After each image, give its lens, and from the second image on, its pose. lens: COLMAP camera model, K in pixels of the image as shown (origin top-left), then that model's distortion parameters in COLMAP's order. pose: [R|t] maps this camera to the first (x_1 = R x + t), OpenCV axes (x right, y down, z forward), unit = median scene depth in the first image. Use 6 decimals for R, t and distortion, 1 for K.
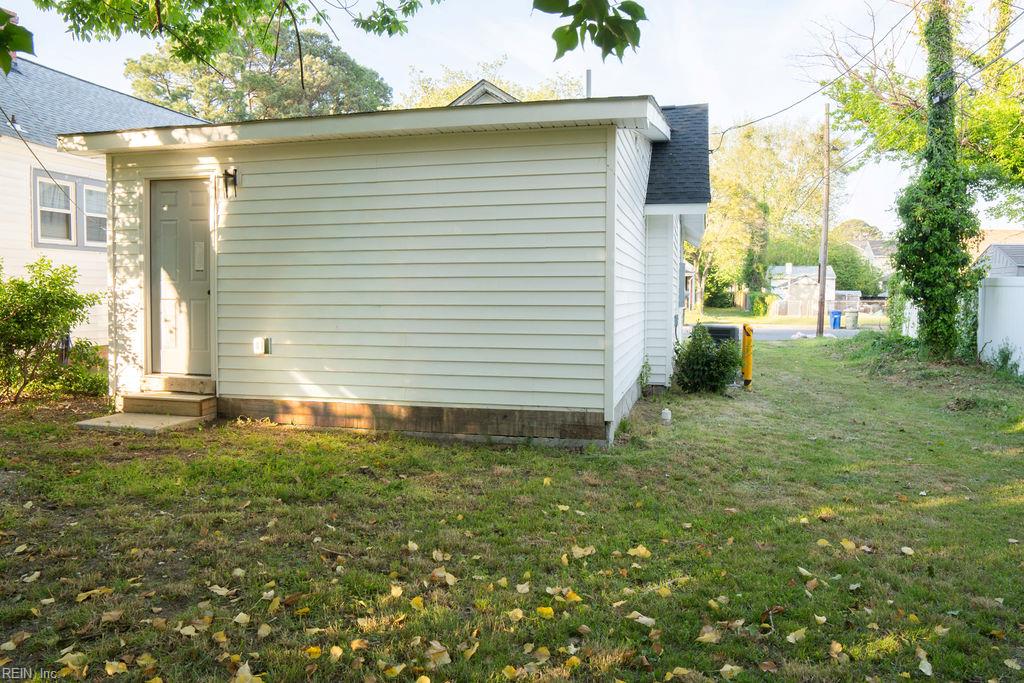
lens RADIAL K [[742.8, 0, 513.1], [0, 742.8, 339.8], [0, 0, 1]] dist [-0.106697, 0.073429]
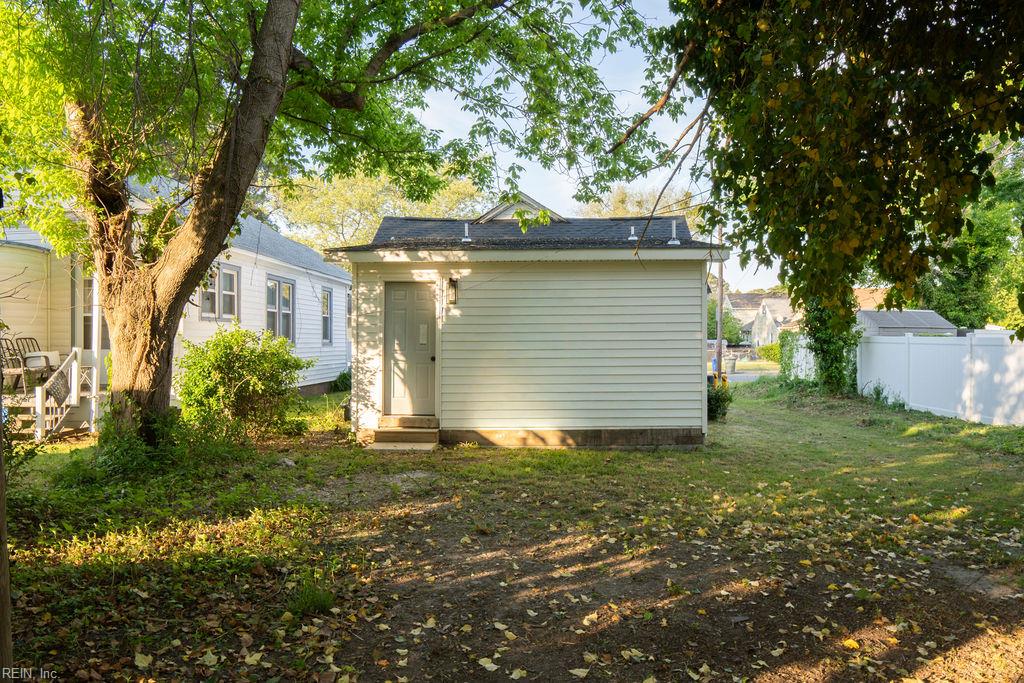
lens RADIAL K [[742.8, 0, 513.1], [0, 742.8, 339.8], [0, 0, 1]] dist [-0.106697, 0.073429]
pose [[0.981598, -0.007652, 0.190807, -0.528191], [0.020339, 0.997702, -0.064626, -0.002626], [-0.189874, 0.067318, 0.979498, -0.494613]]
